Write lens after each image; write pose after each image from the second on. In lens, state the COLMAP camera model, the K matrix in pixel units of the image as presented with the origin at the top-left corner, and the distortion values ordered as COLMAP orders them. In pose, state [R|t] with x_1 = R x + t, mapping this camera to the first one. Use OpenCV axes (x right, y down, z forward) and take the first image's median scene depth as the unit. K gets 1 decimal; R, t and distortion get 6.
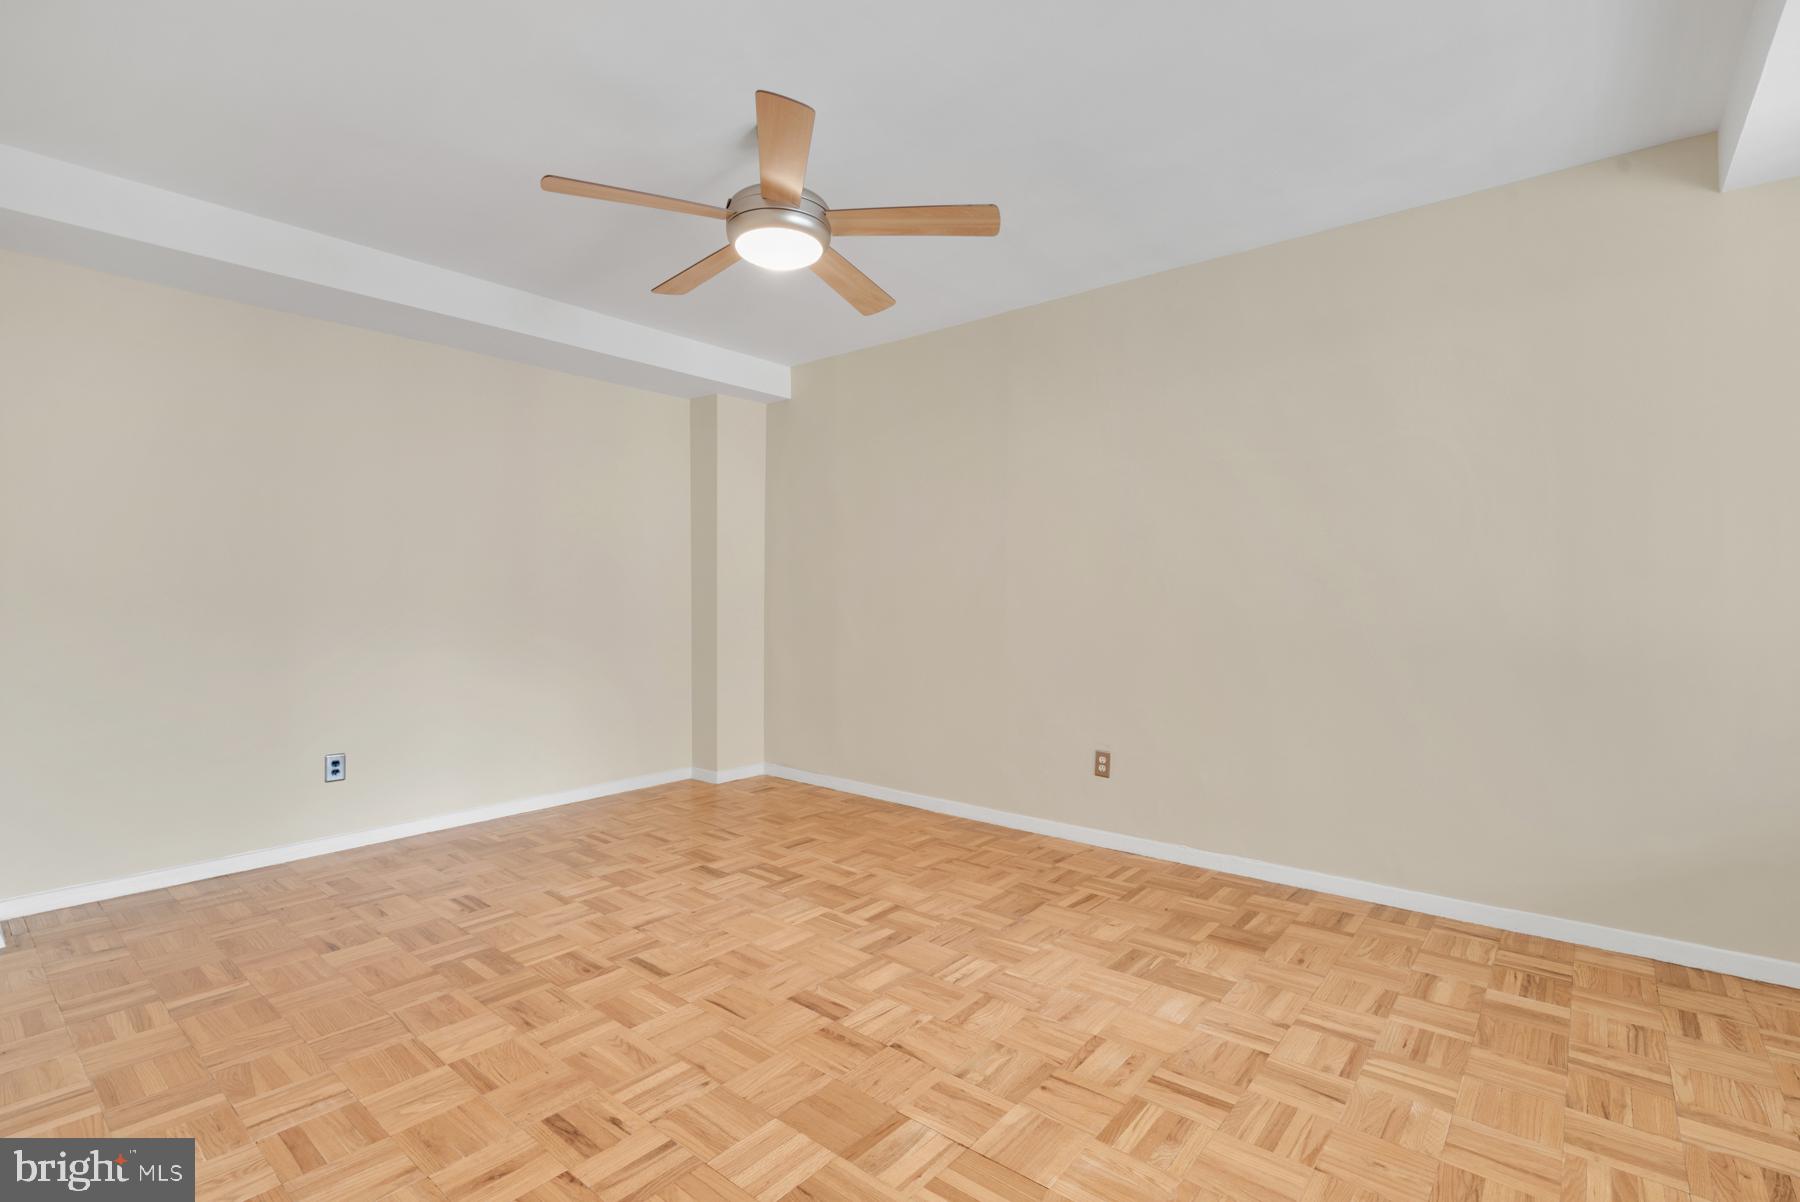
lens RADIAL K [[835.0, 0, 896.4], [0, 835.0, 599.5], [0, 0, 1]] dist [-0.000321, -0.000820]
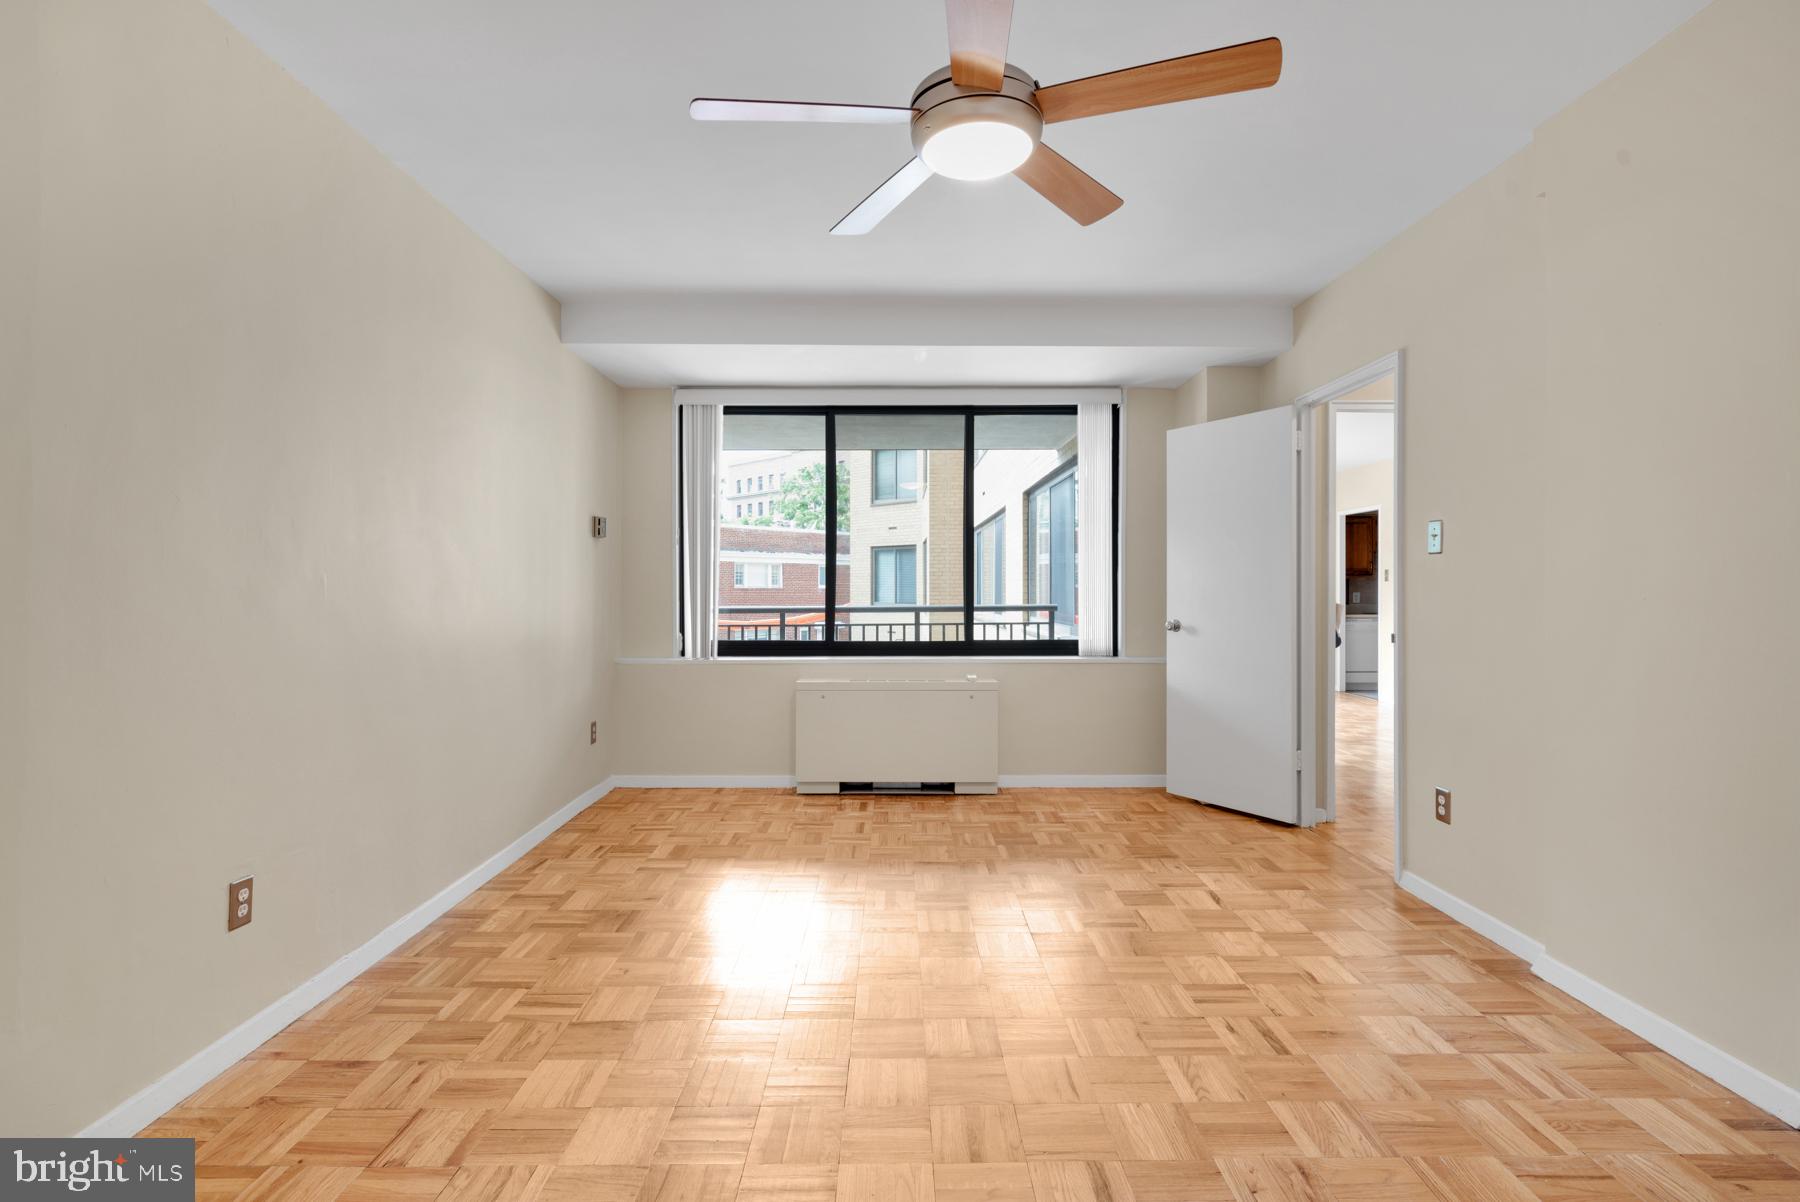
lens RADIAL K [[838.9, 0, 901.0], [0, 838.9, 592.5], [0, 0, 1]] dist [0.000660, -0.001286]
pose [[-0.646519, -0.003112, 0.762891, -0.585072], [0.005014, 0.999953, 0.008328, -0.013177], [-0.762881, 0.009209, -0.646473, 1.316110]]
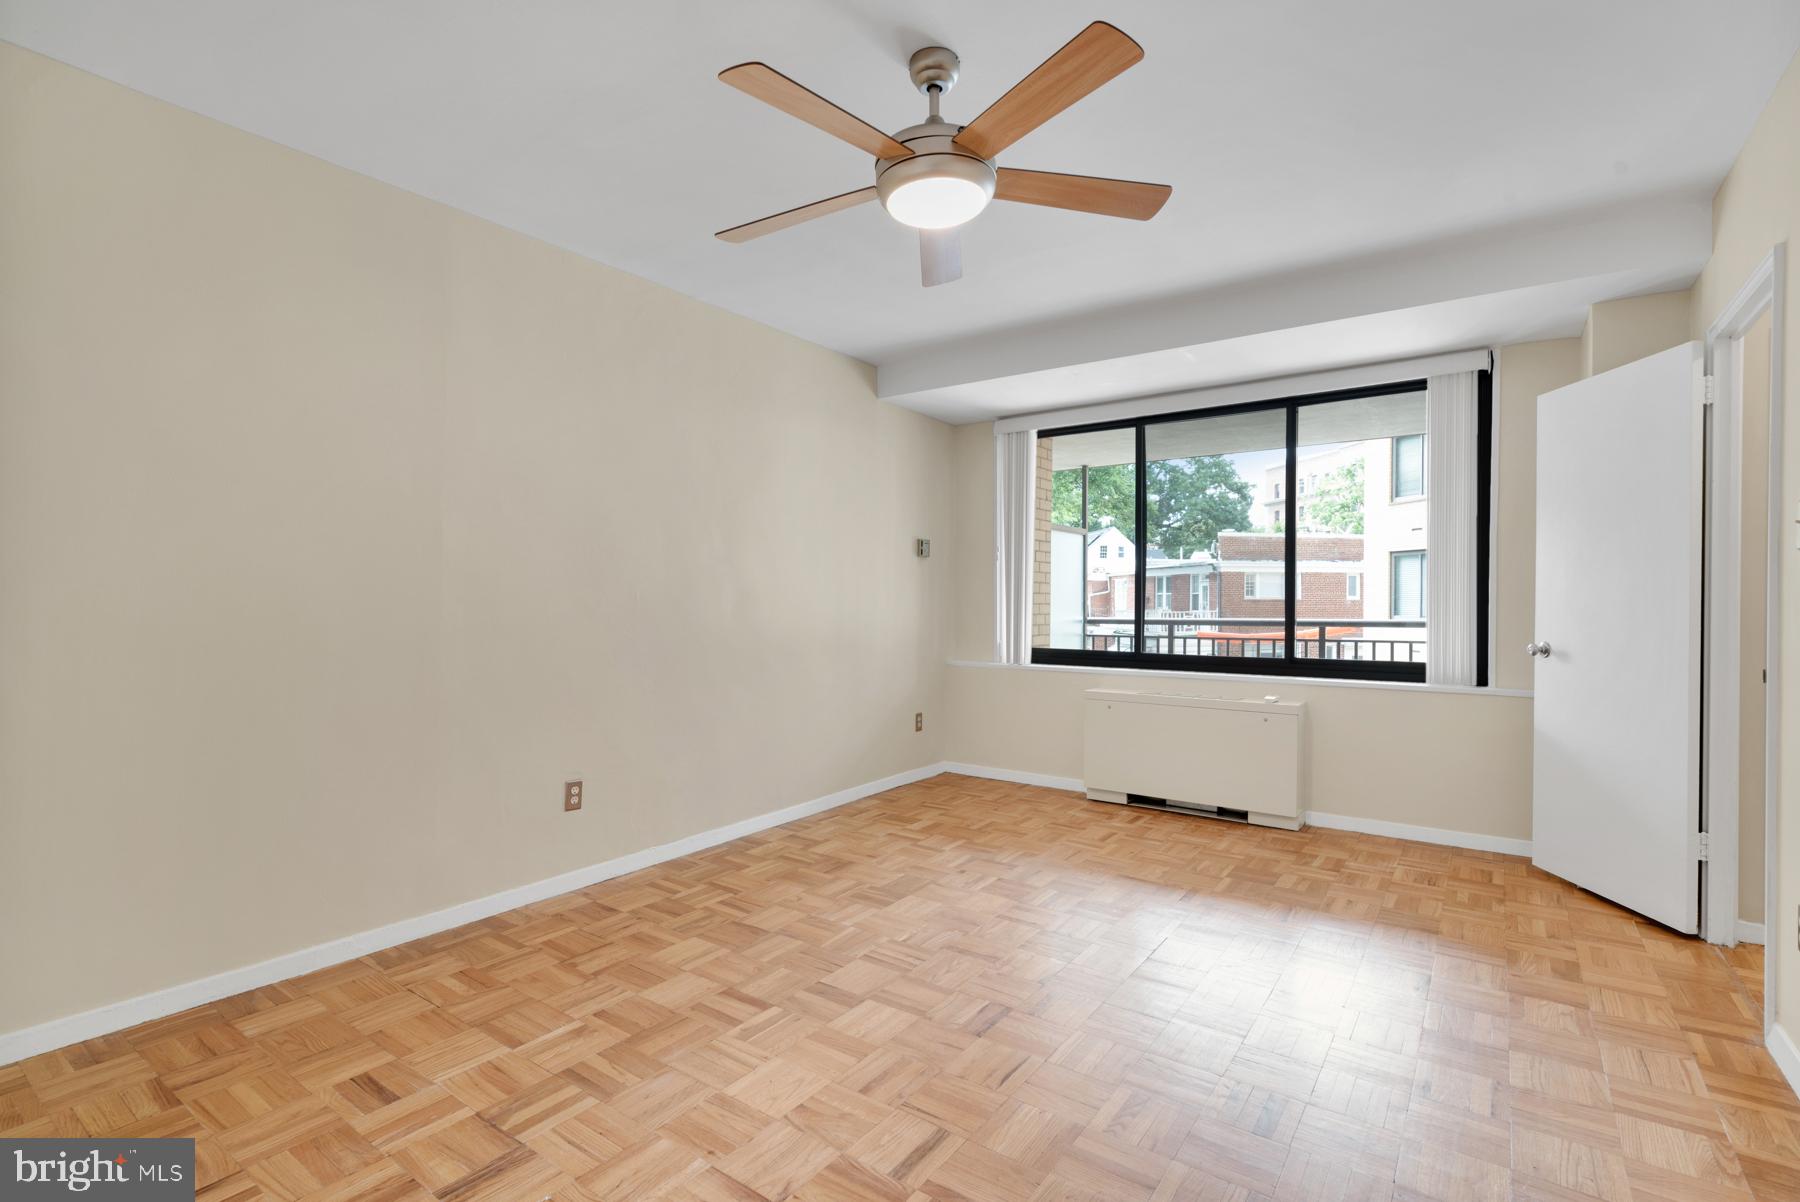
lens RADIAL K [[832.1, 0, 898.7], [0, 832.1, 608.1], [0, 0, 1]] dist [0.001420, -0.000535]
pose [[-0.071449, -0.009874, 0.997395, -0.842519], [0.005061, 0.999935, 0.010262, -0.011540], [-0.997431, 0.005781, -0.071395, 0.923892]]
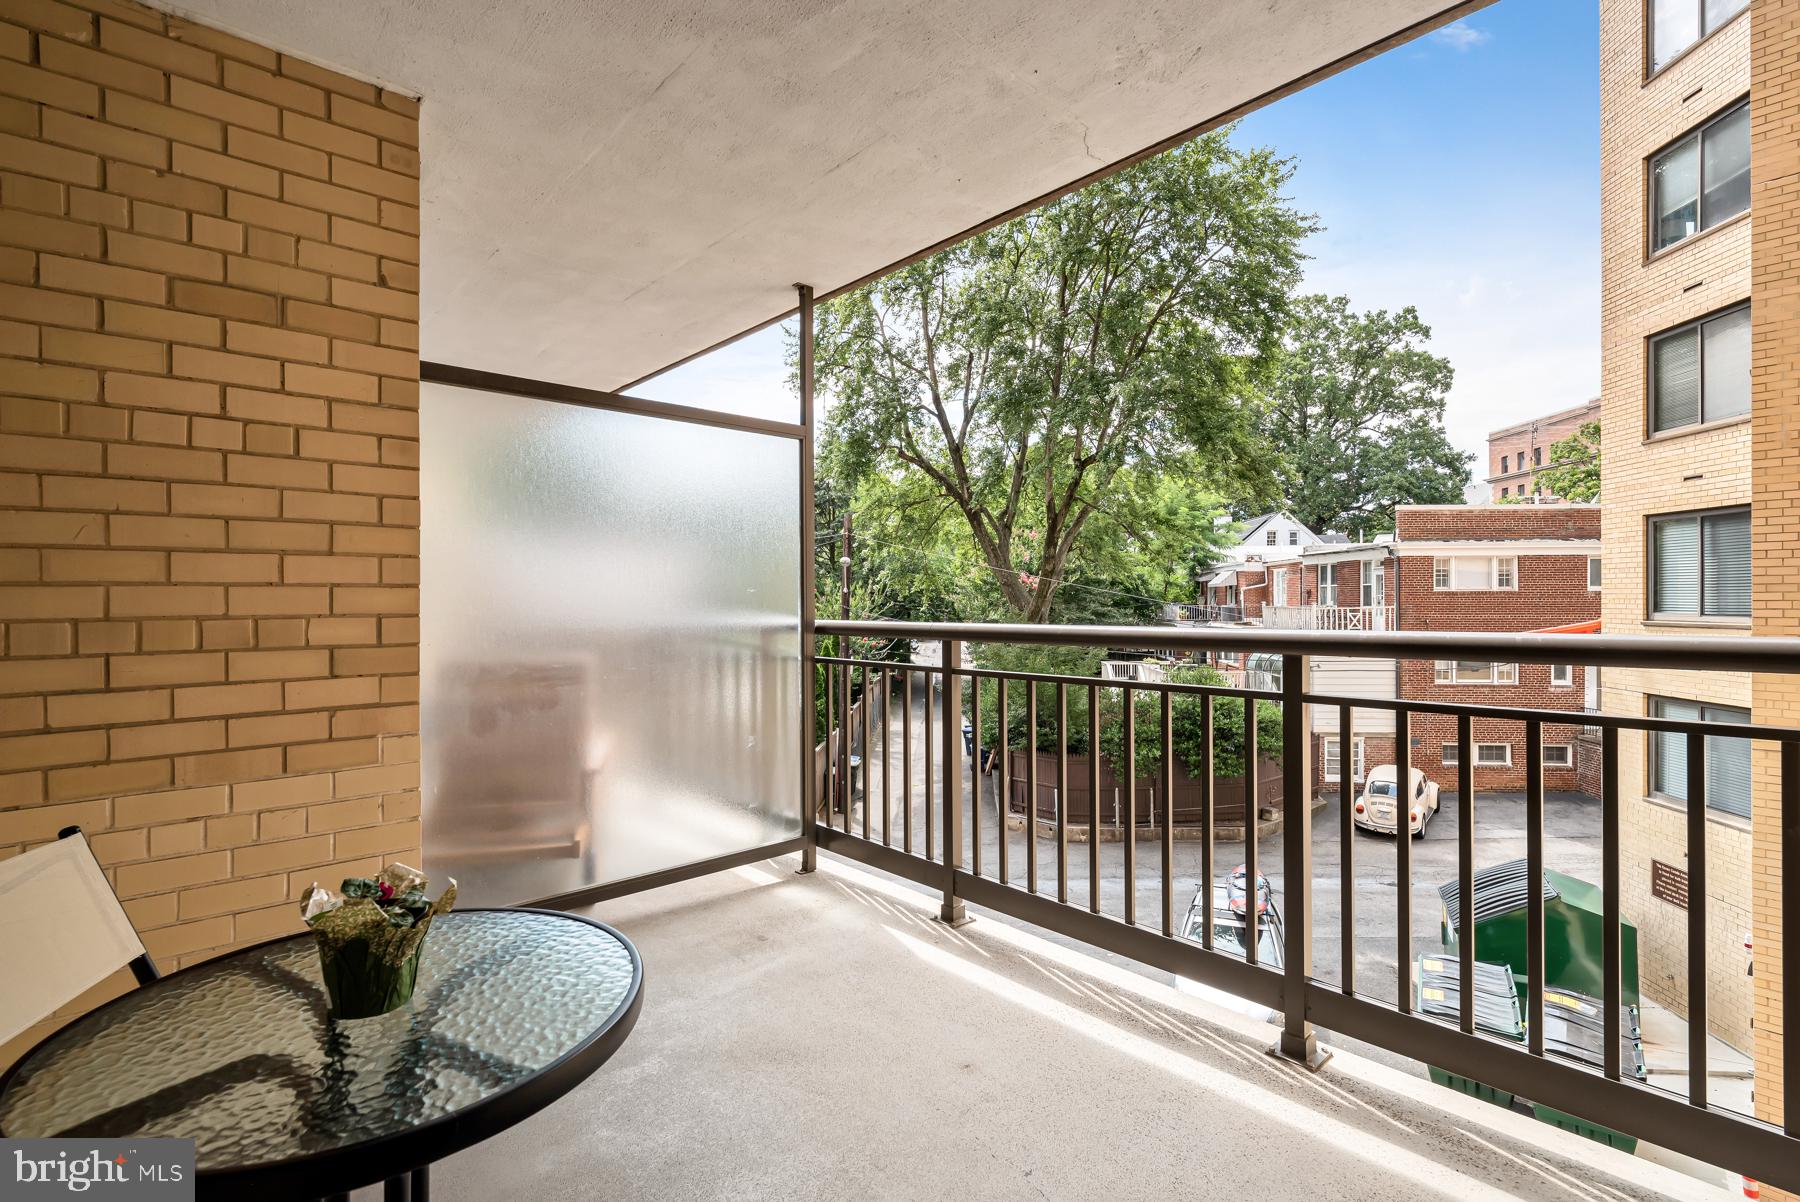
lens RADIAL K [[821.9, 0, 901.9], [0, 821.9, 605.2], [0, 0, 1]] dist [0.000616, 0.000175]
pose [[0.143395, -0.009509, 0.989620, 0.610108], [0.011795, 0.999899, 0.007899, 0.016728], [-0.989595, 0.010540, 0.143492, -0.170081]]
